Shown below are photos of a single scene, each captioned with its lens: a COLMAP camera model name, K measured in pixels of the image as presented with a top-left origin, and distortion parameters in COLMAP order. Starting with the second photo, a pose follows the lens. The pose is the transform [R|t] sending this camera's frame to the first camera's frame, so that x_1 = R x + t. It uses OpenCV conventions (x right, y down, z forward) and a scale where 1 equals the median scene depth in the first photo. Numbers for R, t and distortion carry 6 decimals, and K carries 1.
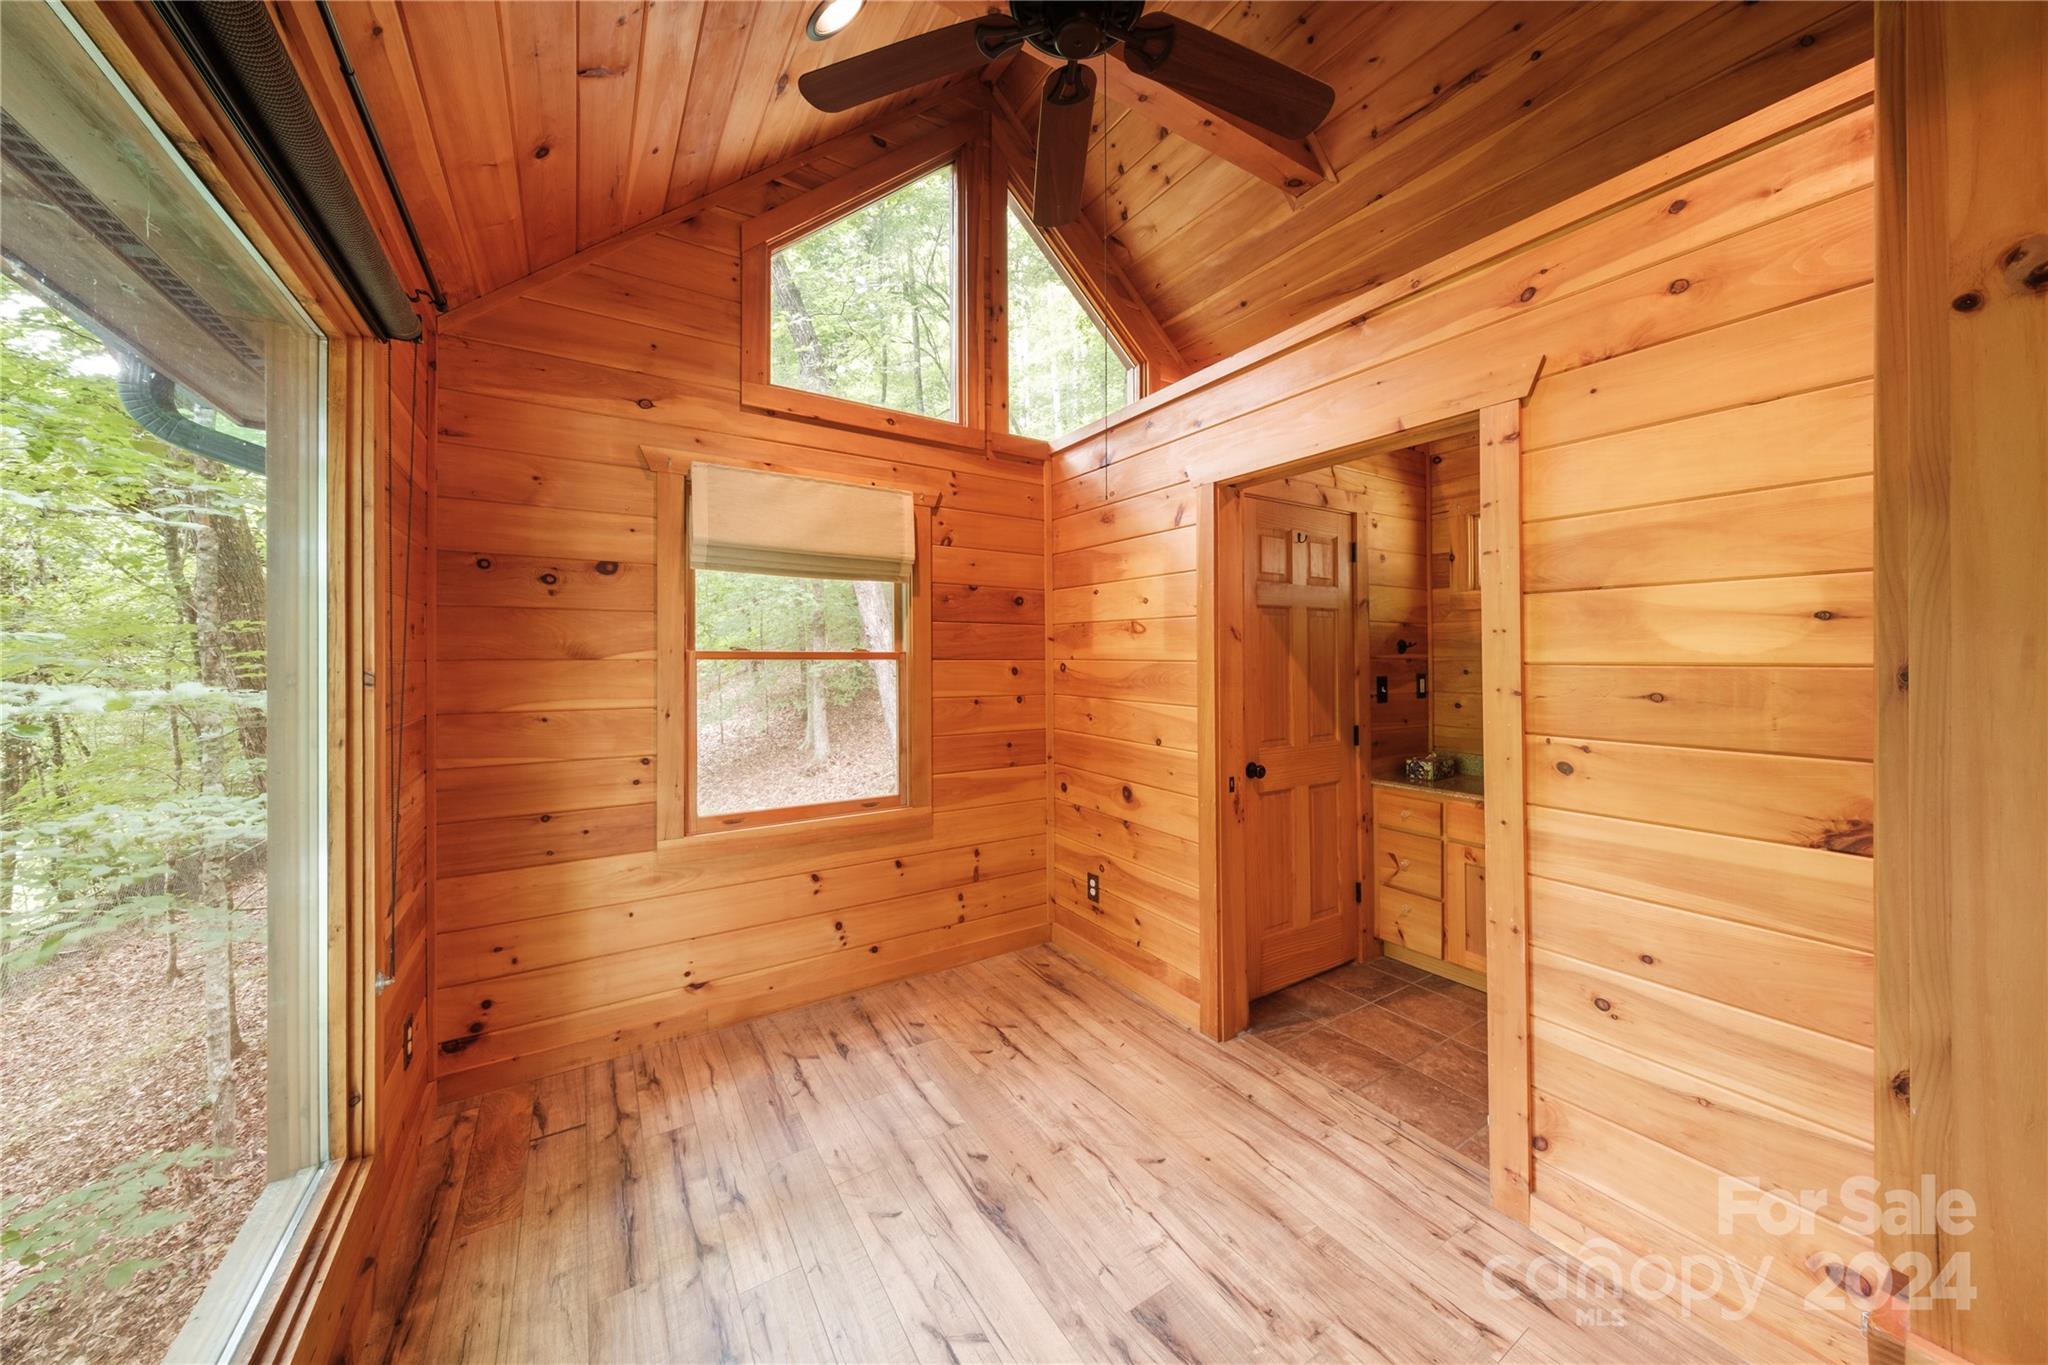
lens RADIAL K [[701.4, 0, 1023.2], [0, 701.4, 651.6], [0, 0, 1]] dist [-0.000601, -0.000022]
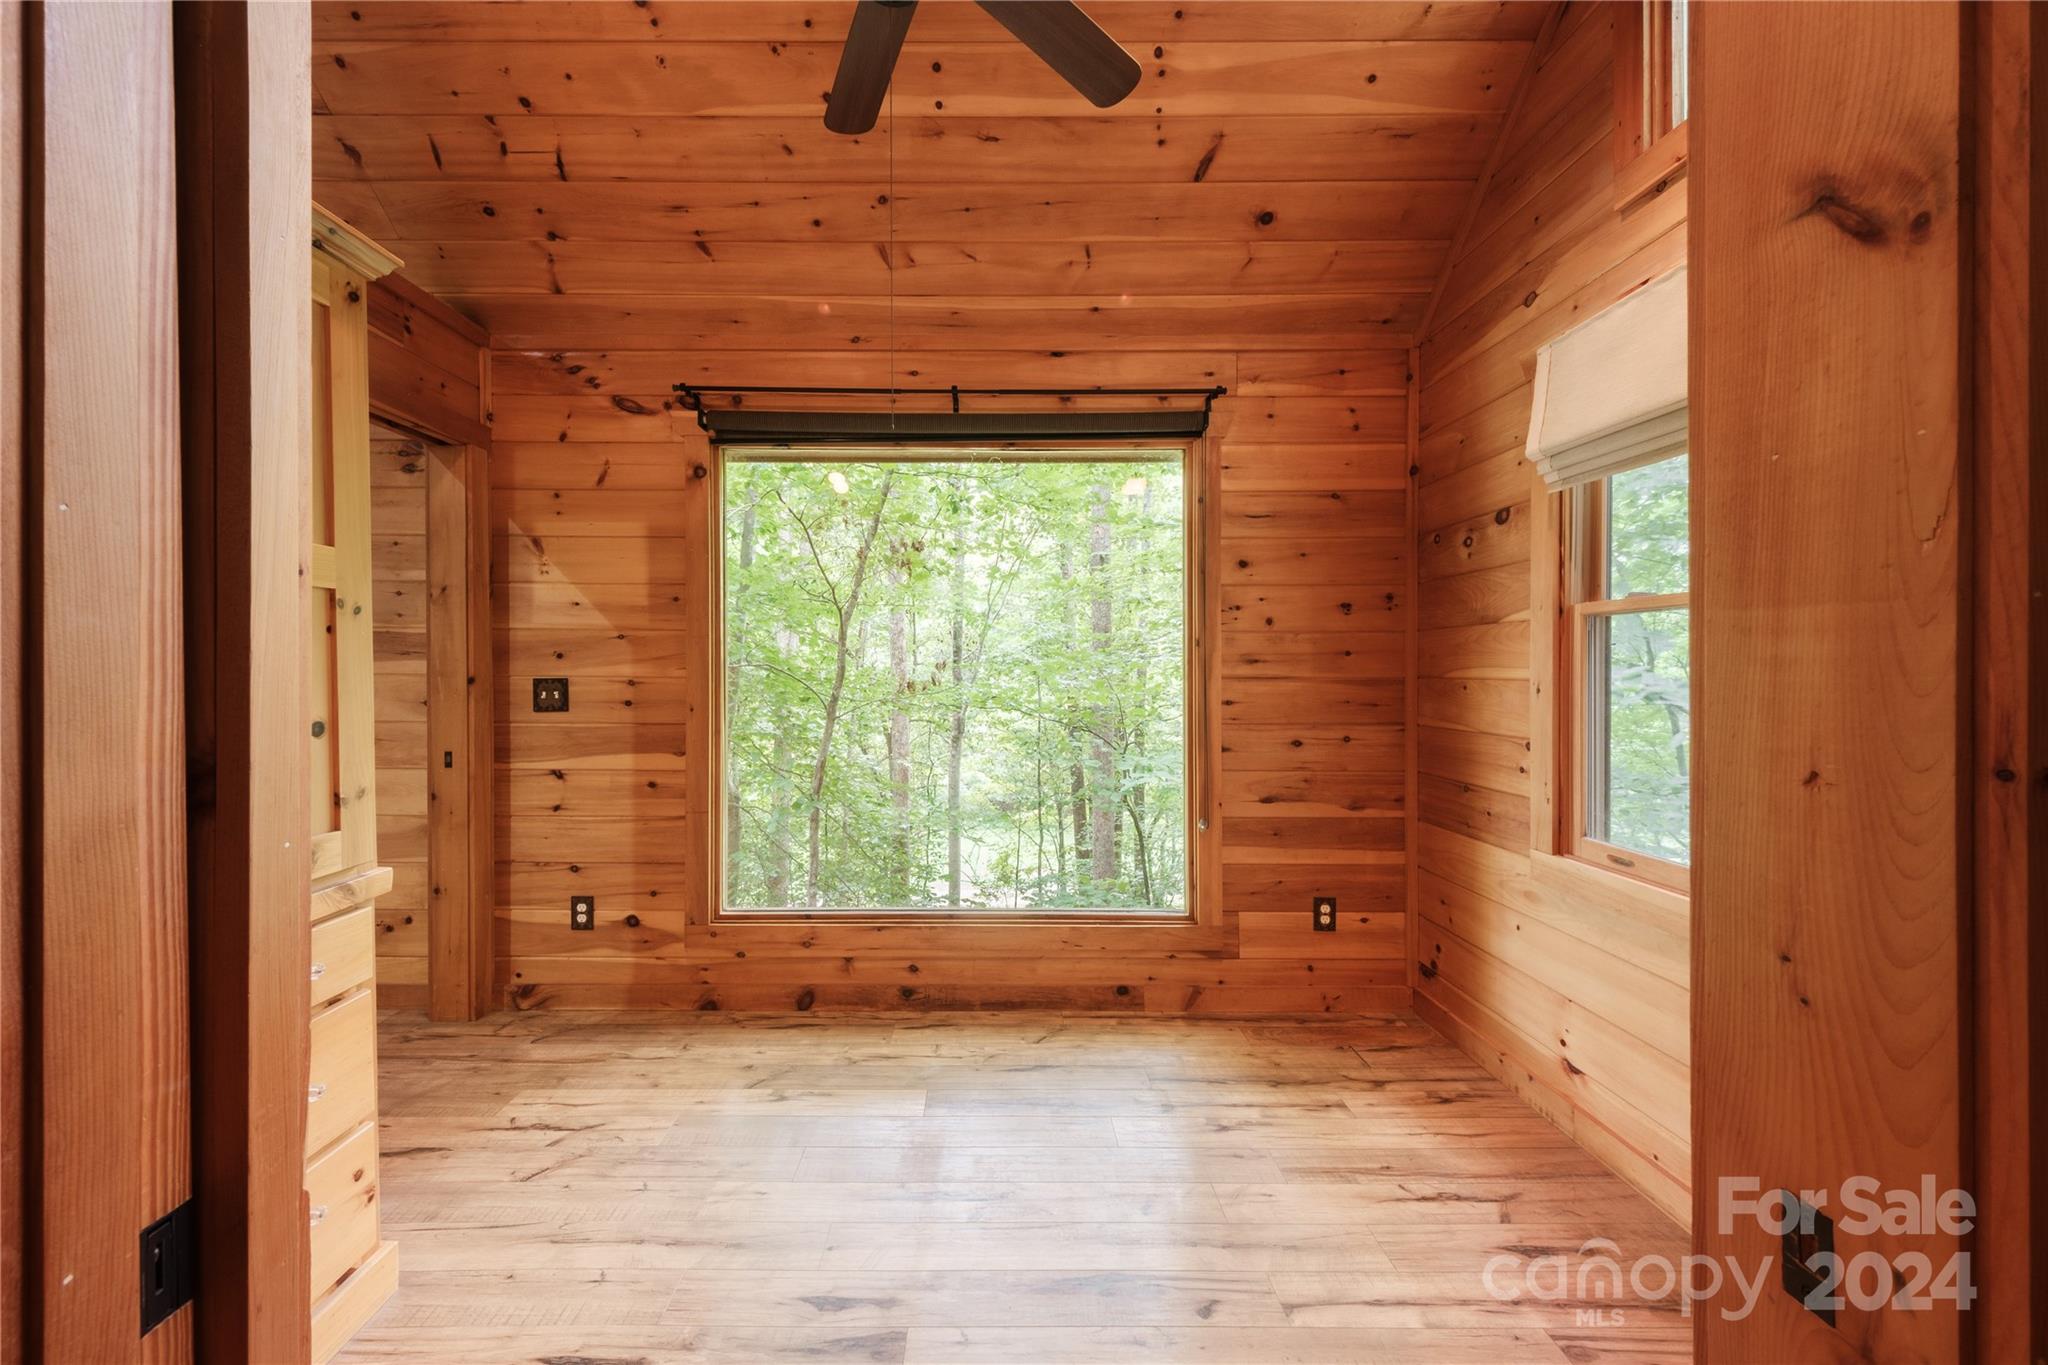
lens RADIAL K [[819.1, 0, 1024.0], [0, 819.1, 682.5], [0, 0, 1]] dist [0.001402, 0.000086]
pose [[-0.532770, 0.011266, -0.846185, 0.623795], [0.012518, 0.999907, 0.005431, 0.078642], [0.846168, -0.007699, -0.532861, 1.117229]]
